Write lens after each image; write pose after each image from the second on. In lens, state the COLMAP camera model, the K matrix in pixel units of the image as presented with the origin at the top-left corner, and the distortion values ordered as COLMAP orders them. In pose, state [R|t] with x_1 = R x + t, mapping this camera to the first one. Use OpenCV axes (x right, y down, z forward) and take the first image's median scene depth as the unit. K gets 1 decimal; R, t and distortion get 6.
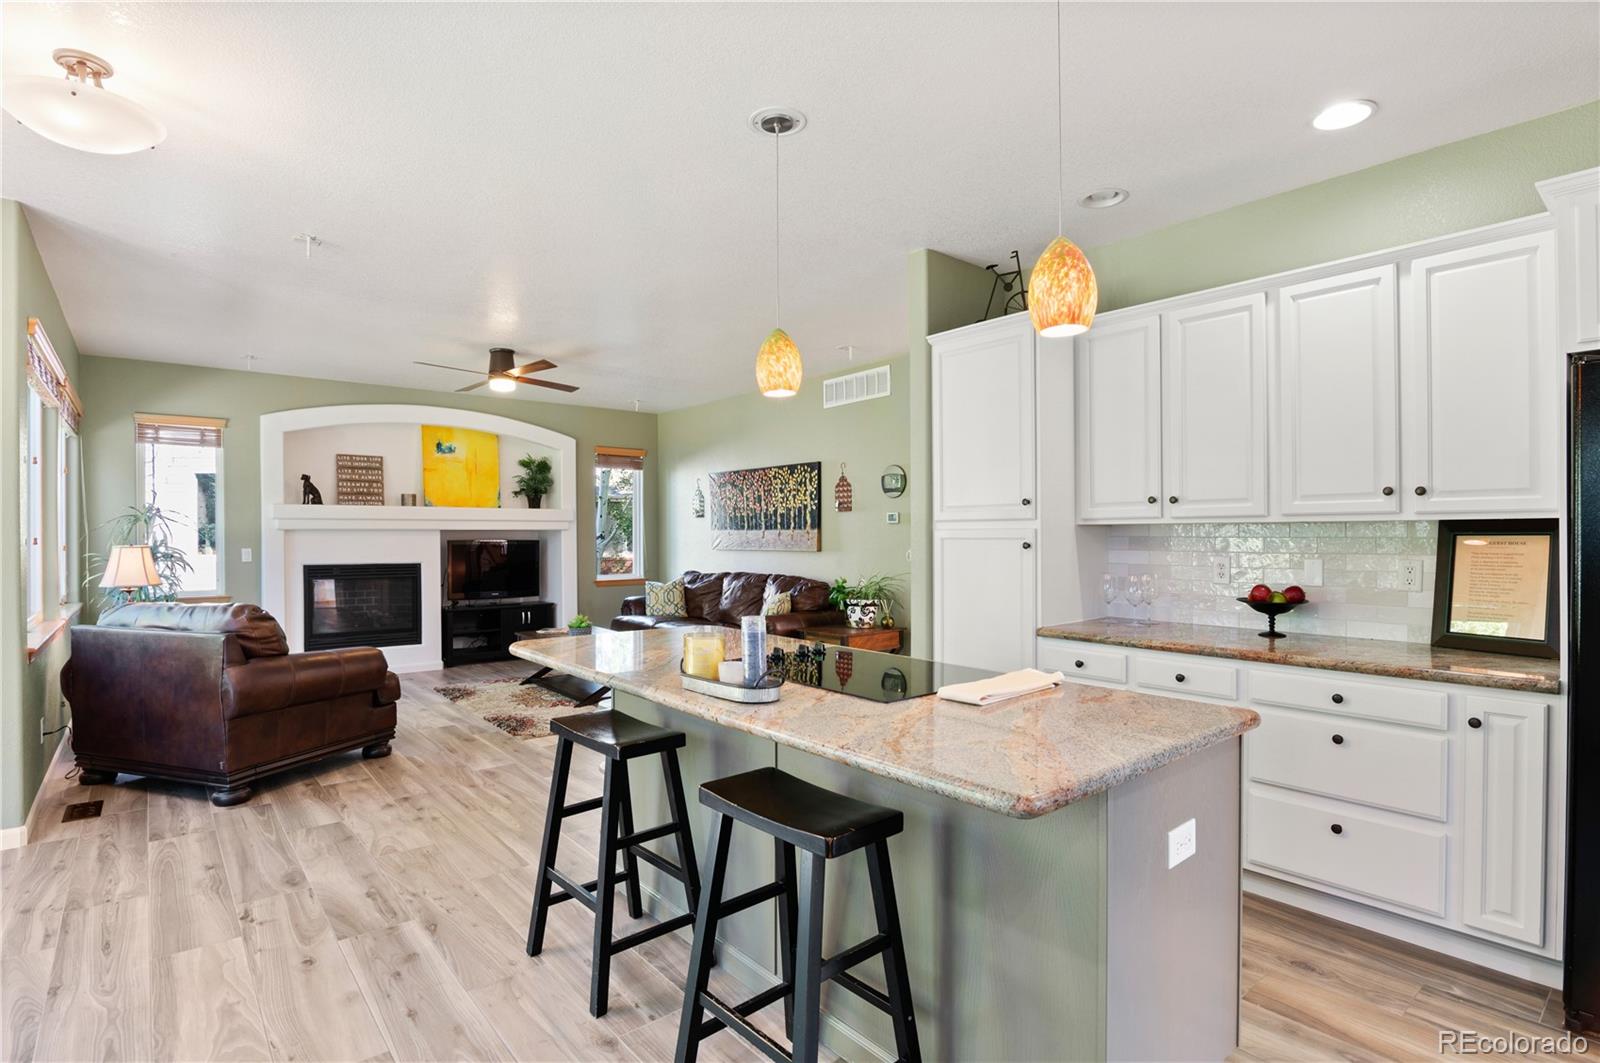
lens RADIAL K [[801.5, 0, 793.8], [0, 801.5, 538.5], [0, 0, 1]] dist [-0.015579, -0.000067]
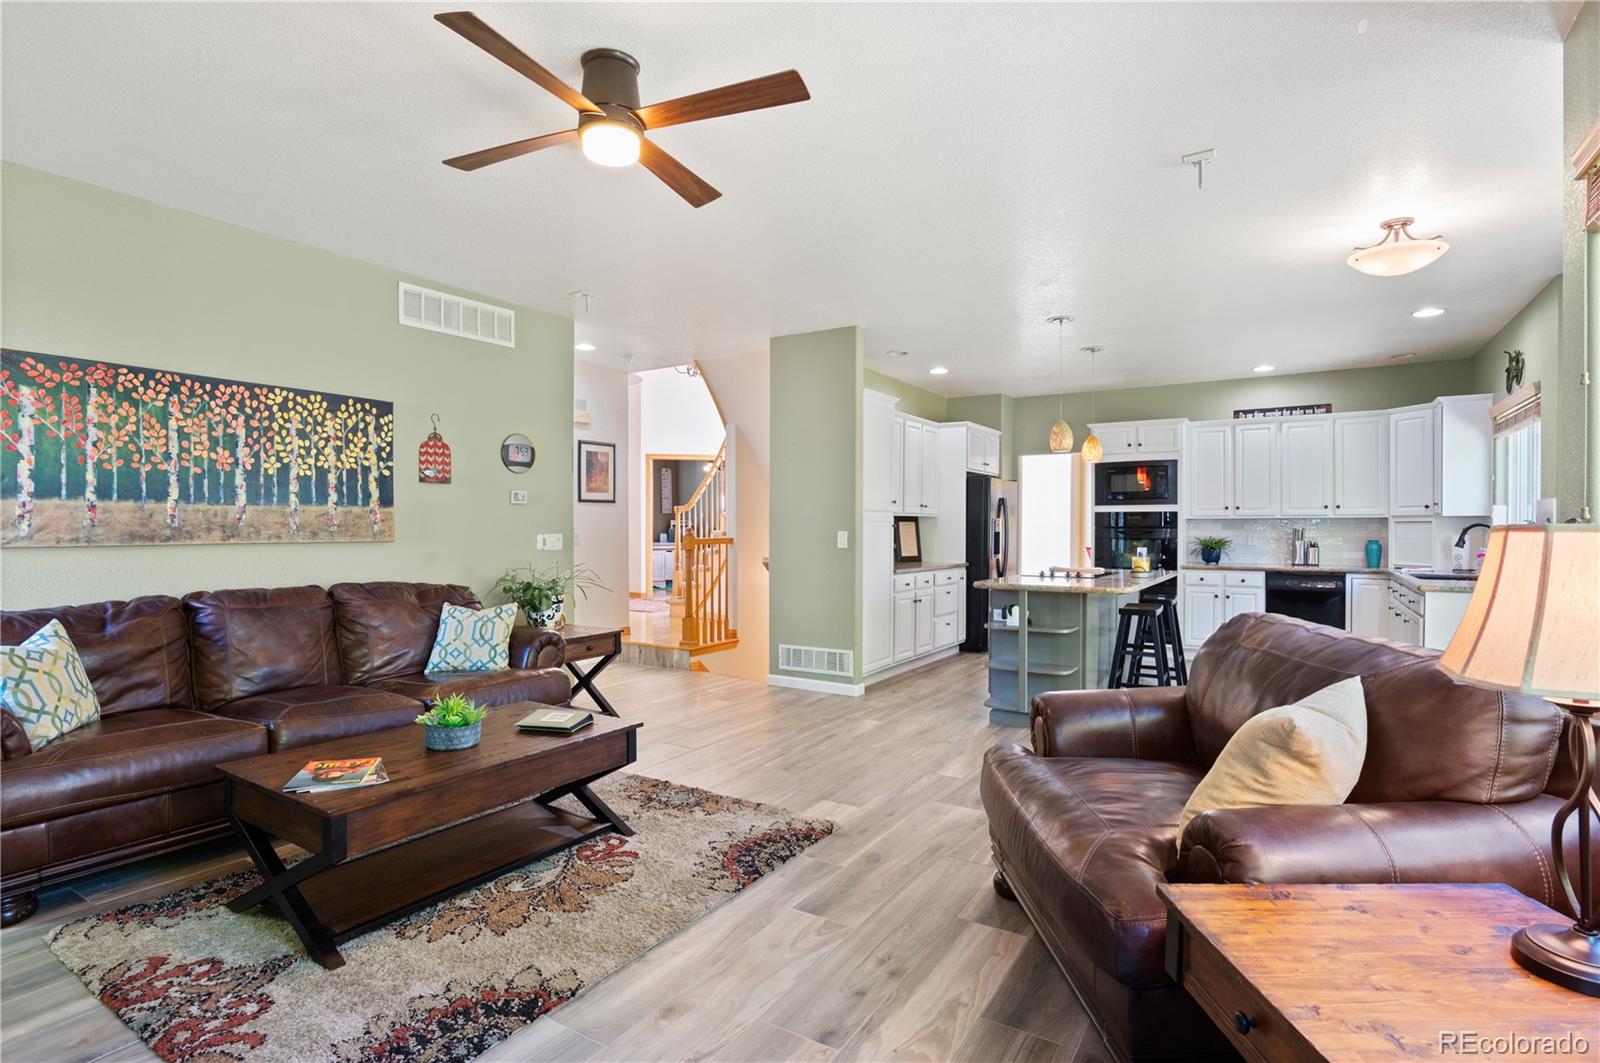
lens RADIAL K [[801.5, 0, 795.7], [0, 801.5, 533.4], [0, 0, 1]] dist [-0.015579, -0.000067]
pose [[-0.323969, -0.003580, 0.946061, -0.639169], [0.005468, 0.999969, 0.005657, 0.007286], [-0.946052, 0.007005, -0.323939, 0.843318]]
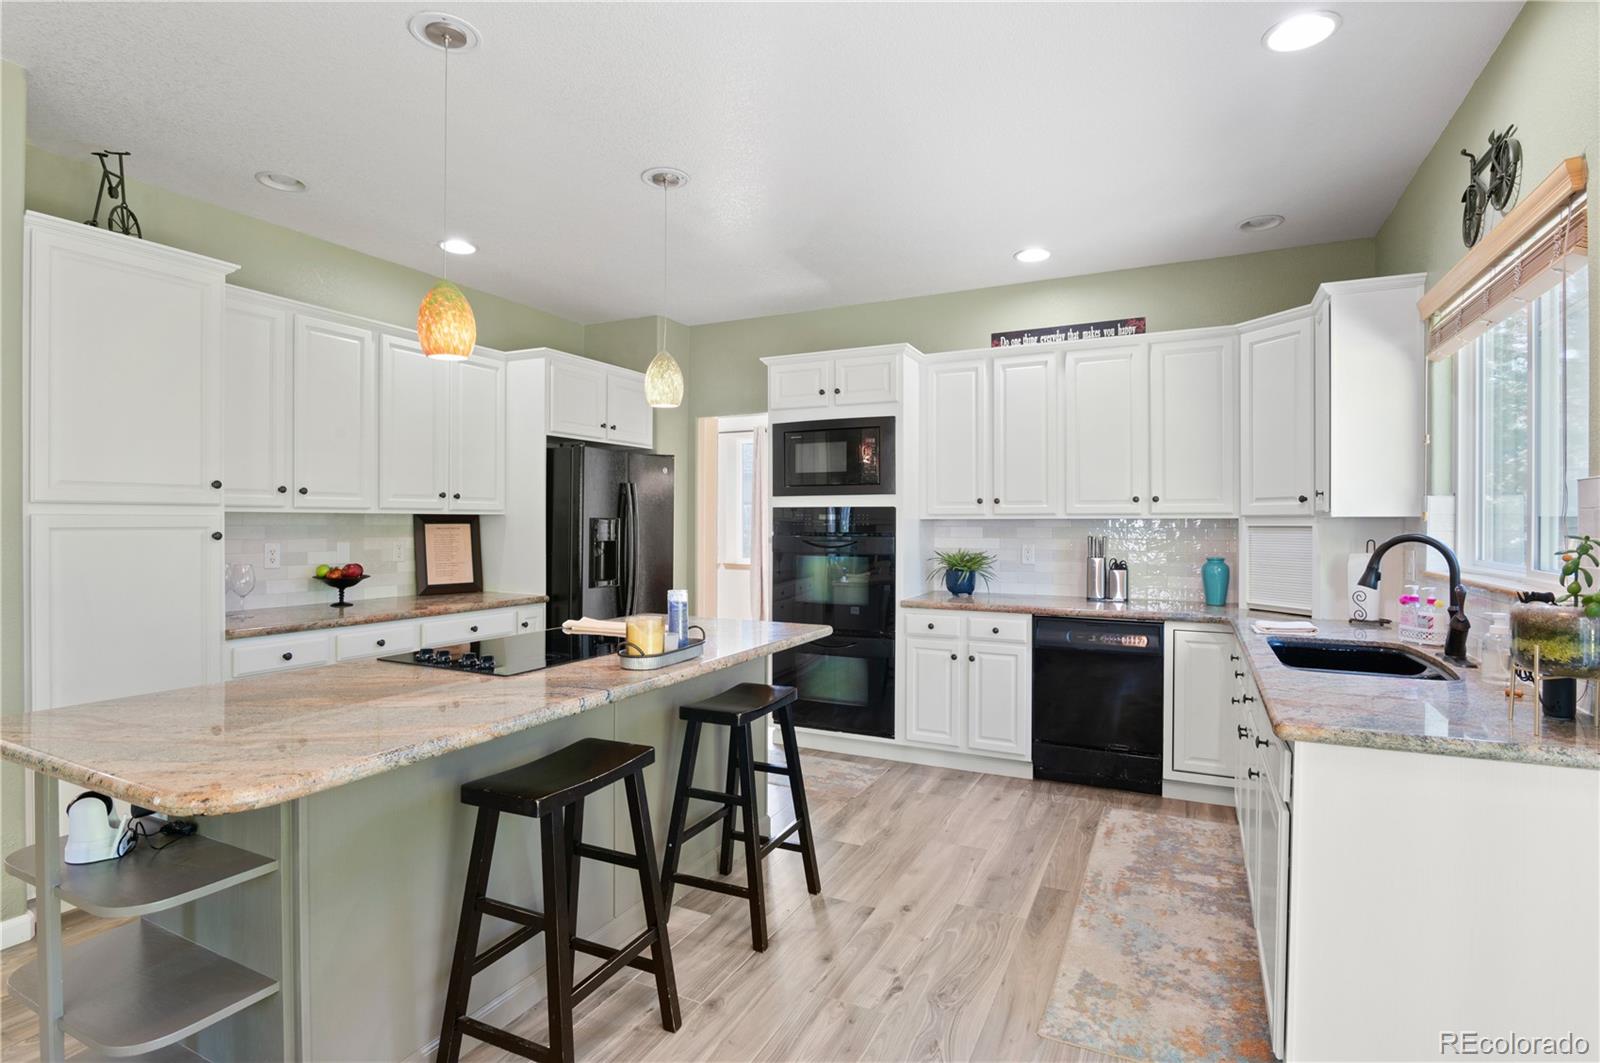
lens RADIAL K [[801.5, 0, 791.1], [0, 801.5, 523.3], [0, 0, 1]] dist [-0.015579, -0.000067]
pose [[-0.412529, 0.001564, 0.910943, -0.340143], [0.004727, 0.999989, 0.000424, -0.000695], [-0.910932, 0.004481, -0.412532, 0.370646]]
